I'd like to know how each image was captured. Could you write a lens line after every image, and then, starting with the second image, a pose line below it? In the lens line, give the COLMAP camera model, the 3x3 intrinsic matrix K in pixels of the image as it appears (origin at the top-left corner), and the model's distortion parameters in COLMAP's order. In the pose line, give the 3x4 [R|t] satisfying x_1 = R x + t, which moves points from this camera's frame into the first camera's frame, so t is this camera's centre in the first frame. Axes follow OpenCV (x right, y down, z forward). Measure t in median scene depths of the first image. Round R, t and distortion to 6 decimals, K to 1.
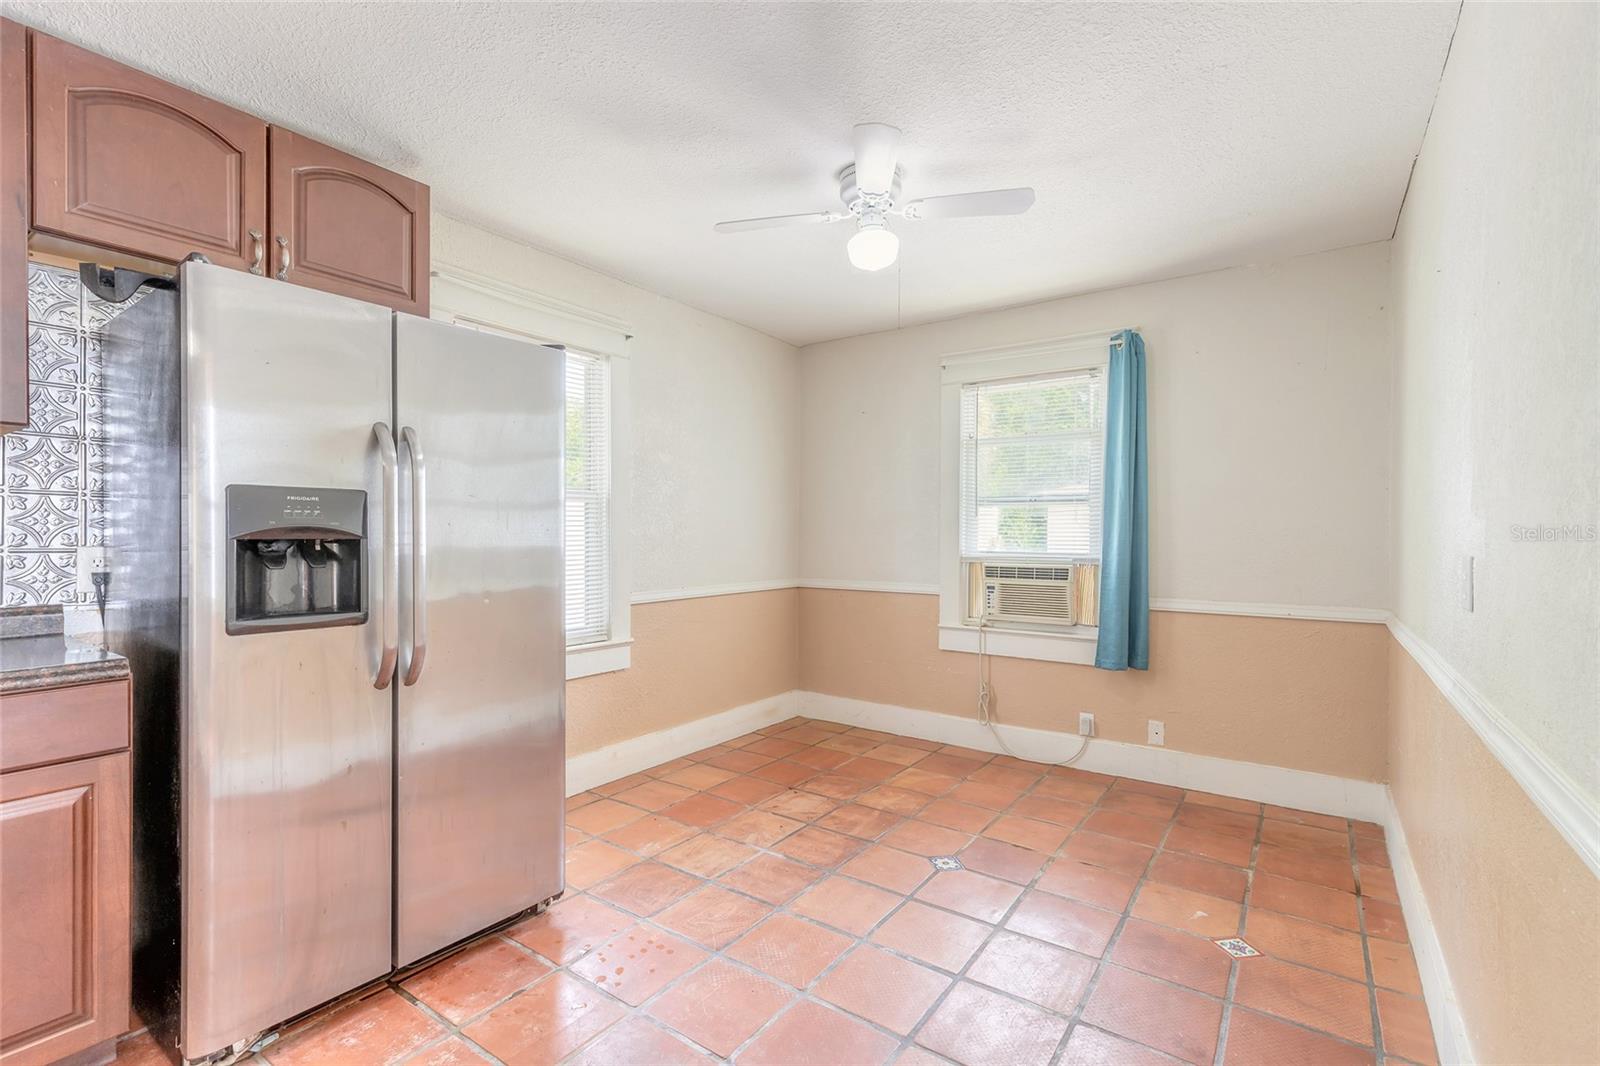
lens RADIAL K [[726.2, 0, 799.4], [0, 726.2, 535.0], [0, 0, 1]] dist [0.009235, -0.003897]
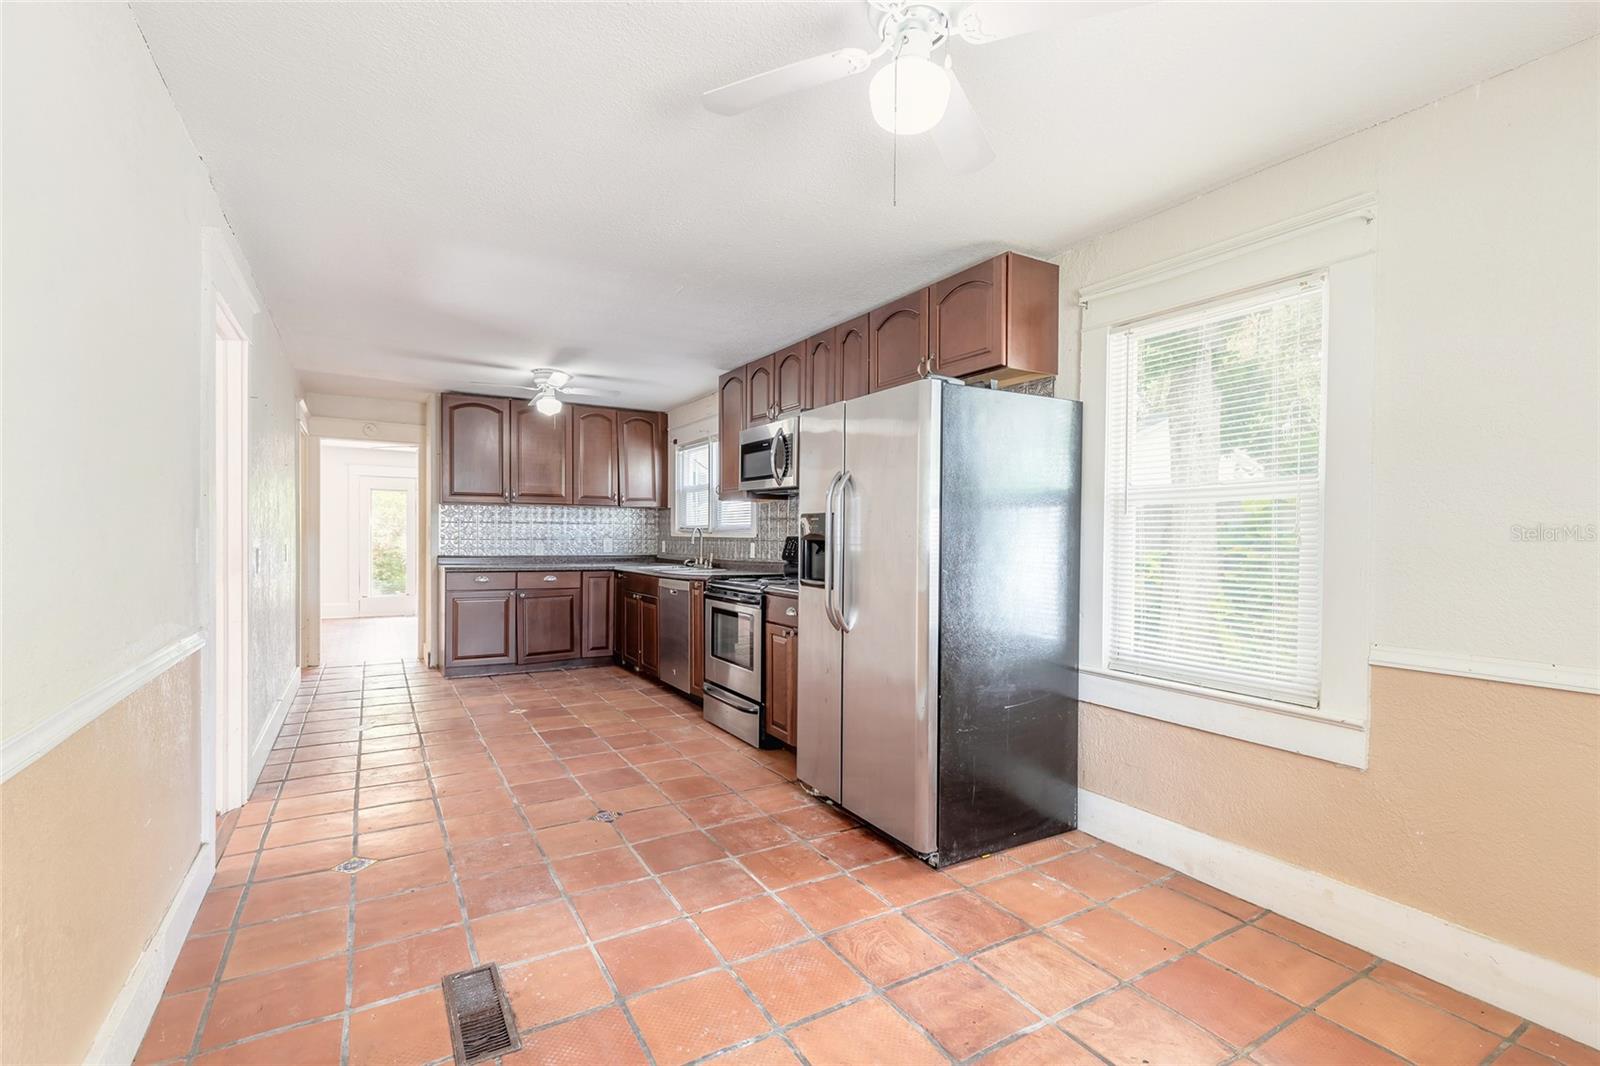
lens RADIAL K [[726.2, 0, 797.4], [0, 726.2, 535.6], [0, 0, 1]] dist [0.009235, -0.003897]
pose [[-0.413810, -0.003729, -0.910356, 0.504090], [-0.013065, 0.999913, 0.001843, -0.004136], [0.910270, 0.012657, -0.413822, 0.820400]]
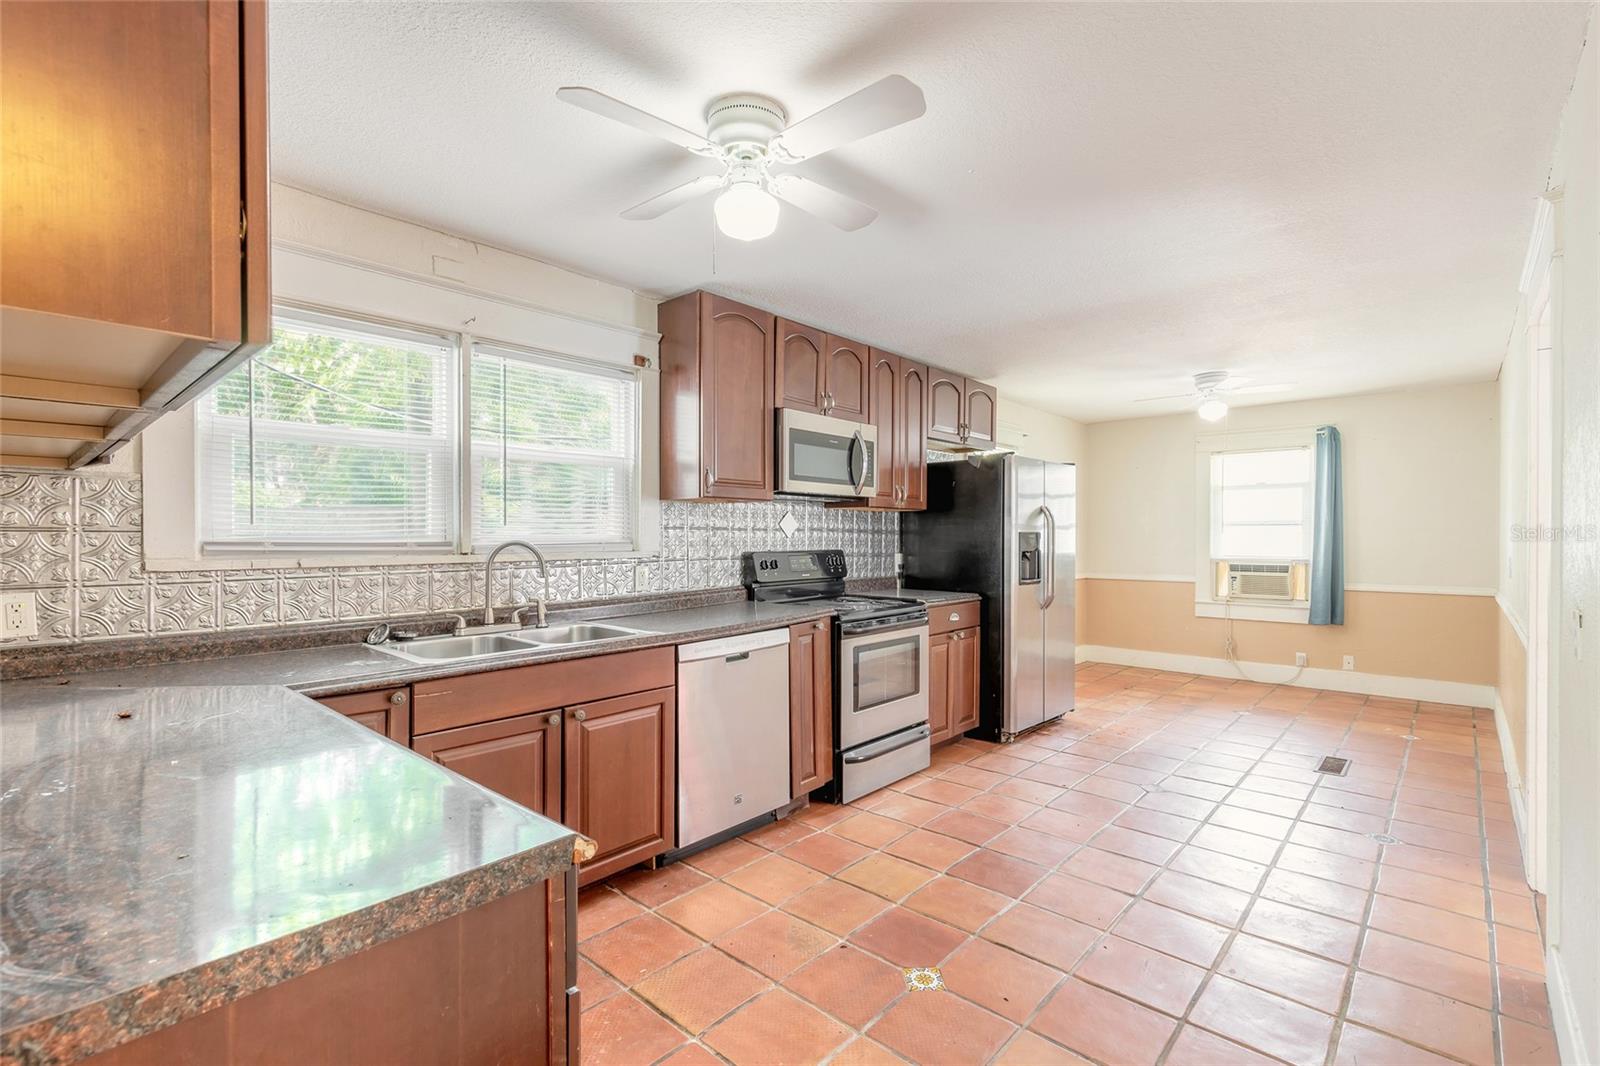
lens RADIAL K [[726.2, 0, 795.7], [0, 726.2, 537.2], [0, 0, 1]] dist [0.009235, -0.003897]
pose [[0.992038, -0.001736, -0.125930, -0.583946], [0.001602, 0.999998, -0.001163, -0.021029], [0.125932, 0.000952, 0.992038, -0.864017]]
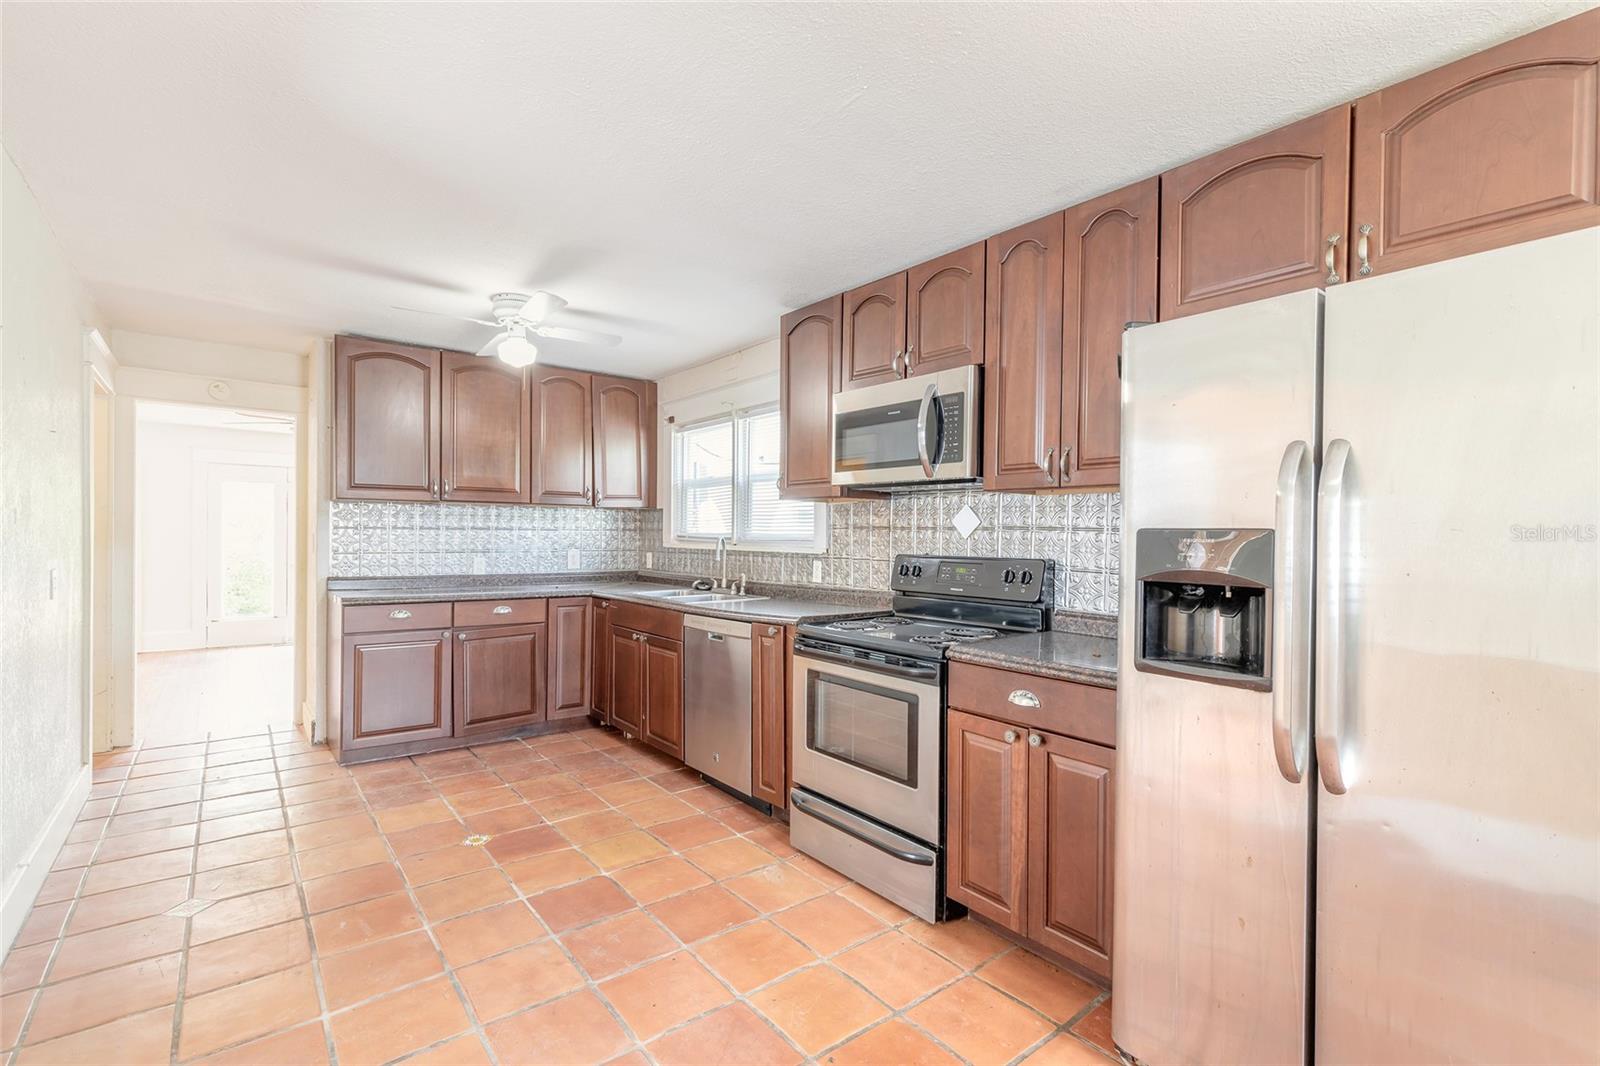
lens RADIAL K [[726.2, 0, 797.5], [0, 726.2, 533.5], [0, 0, 1]] dist [0.009235, -0.003897]
pose [[-0.289605, -0.007107, -0.957120, 0.166254], [-0.015583, 0.999875, -0.002710, -0.022721], [0.957019, 0.014130, -0.289680, 0.362601]]
